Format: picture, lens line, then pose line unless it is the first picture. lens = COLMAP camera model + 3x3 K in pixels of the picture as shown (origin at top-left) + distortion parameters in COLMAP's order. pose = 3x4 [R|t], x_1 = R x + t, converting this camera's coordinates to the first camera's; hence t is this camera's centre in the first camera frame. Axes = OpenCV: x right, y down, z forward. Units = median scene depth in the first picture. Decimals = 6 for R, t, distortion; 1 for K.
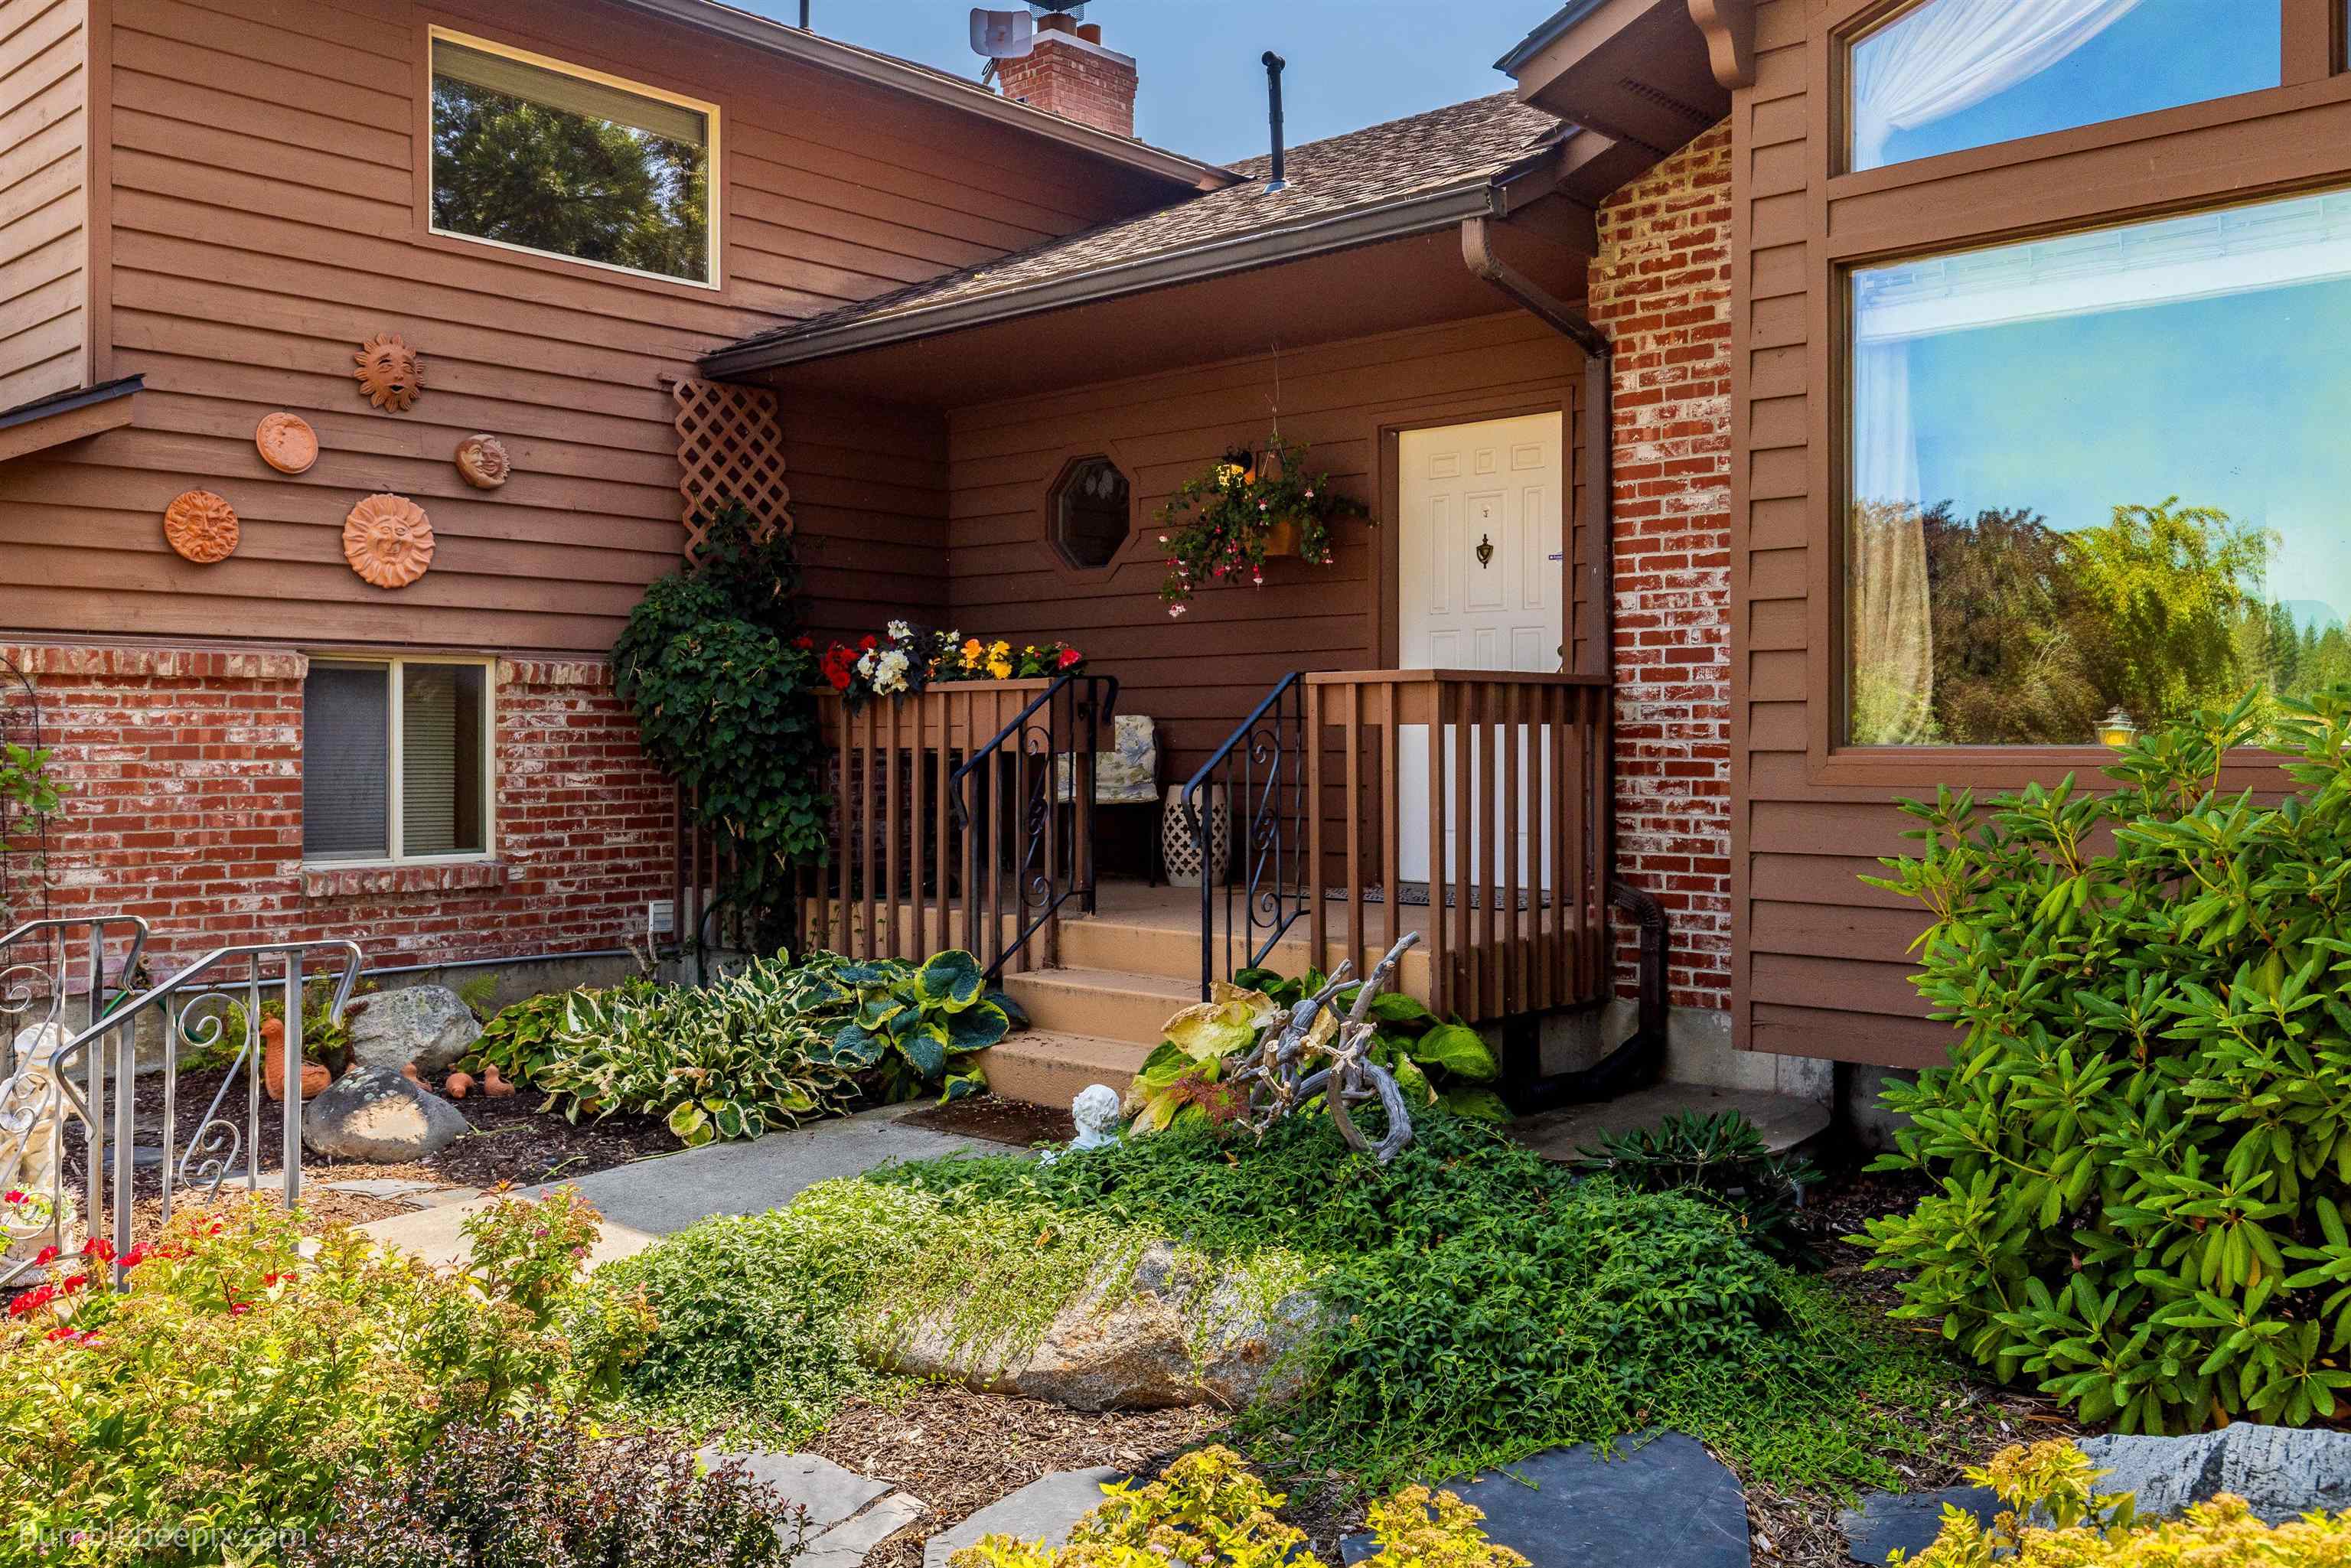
lens RADIAL K [[1986.7, 0, 1169.3], [0, 1986.7, 772.1], [0, 0, 1]] dist [-0.008006, -0.002176]
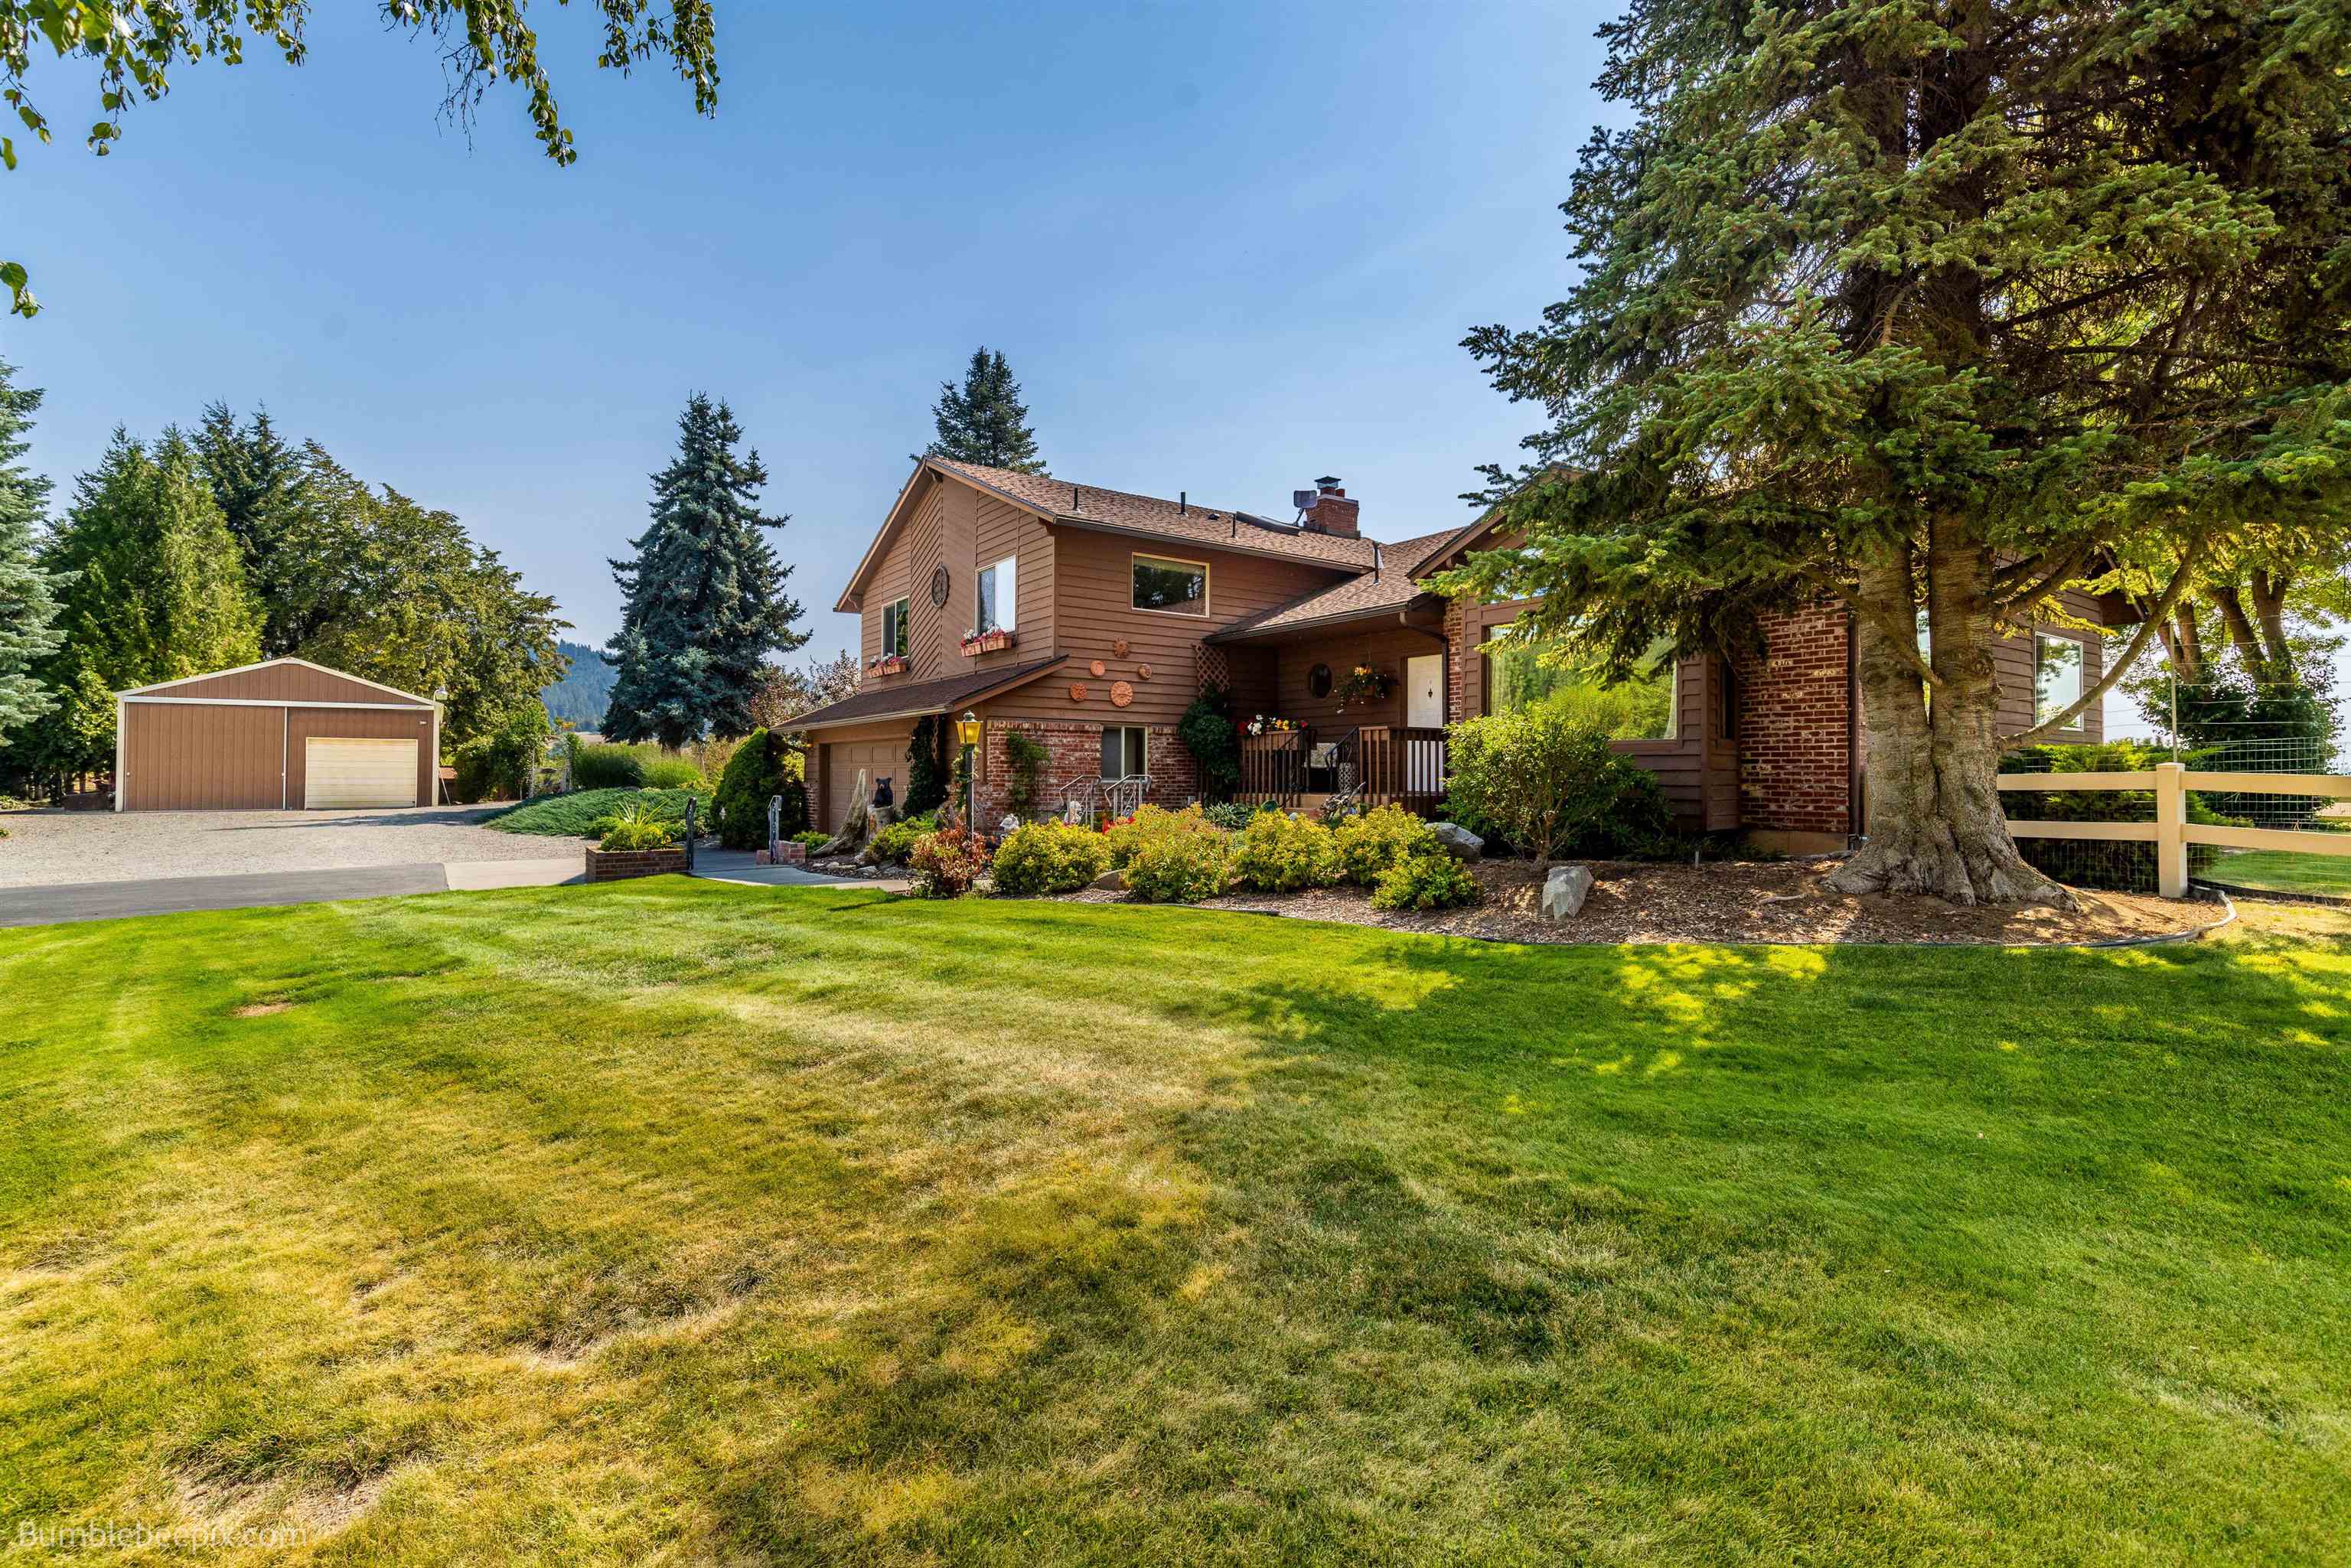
lens RADIAL K [[1064.3, 0, 1175.9], [0, 1064.3, 778.3], [0, 0, 1]] dist [0.001838, 0.000051]
pose [[0.973095, 0.006936, -0.230300, 0.156713], [-0.010518, 0.999842, -0.014331, 0.065534], [0.230164, 0.016367, 0.973014, -0.880130]]
